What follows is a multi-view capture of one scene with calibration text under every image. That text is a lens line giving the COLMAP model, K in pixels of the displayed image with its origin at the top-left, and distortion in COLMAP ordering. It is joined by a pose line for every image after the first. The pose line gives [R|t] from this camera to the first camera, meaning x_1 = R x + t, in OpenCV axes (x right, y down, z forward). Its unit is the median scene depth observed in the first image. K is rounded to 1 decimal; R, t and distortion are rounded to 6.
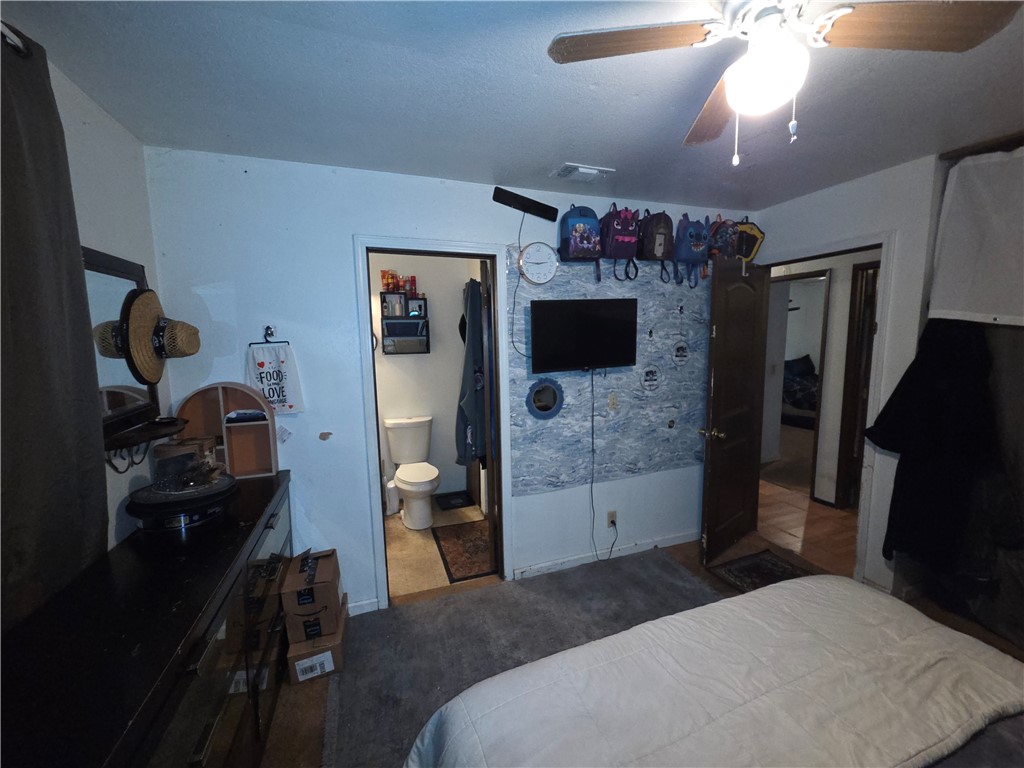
lens RADIAL K [[421.7, 0, 513.8], [0, 421.7, 388.8], [0, 0, 1]] dist [-0.003104, 0.001103]
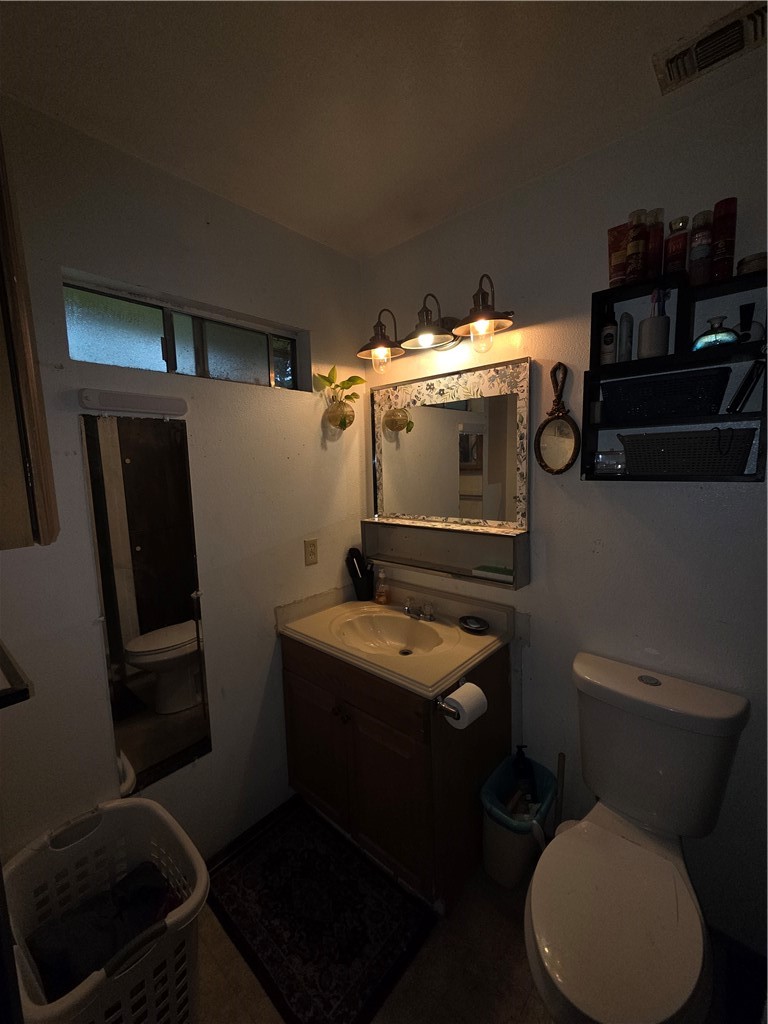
lens RADIAL K [[421.7, 0, 377.8], [0, 421.7, 515.0], [0, 0, 1]] dist [-0.003104, 0.001103]
pose [[0.484696, 0.111097, -0.867599, -0.086874], [-0.087123, 0.993100, 0.078495, -0.064005], [0.870333, 0.037541, 0.491030, 0.672107]]
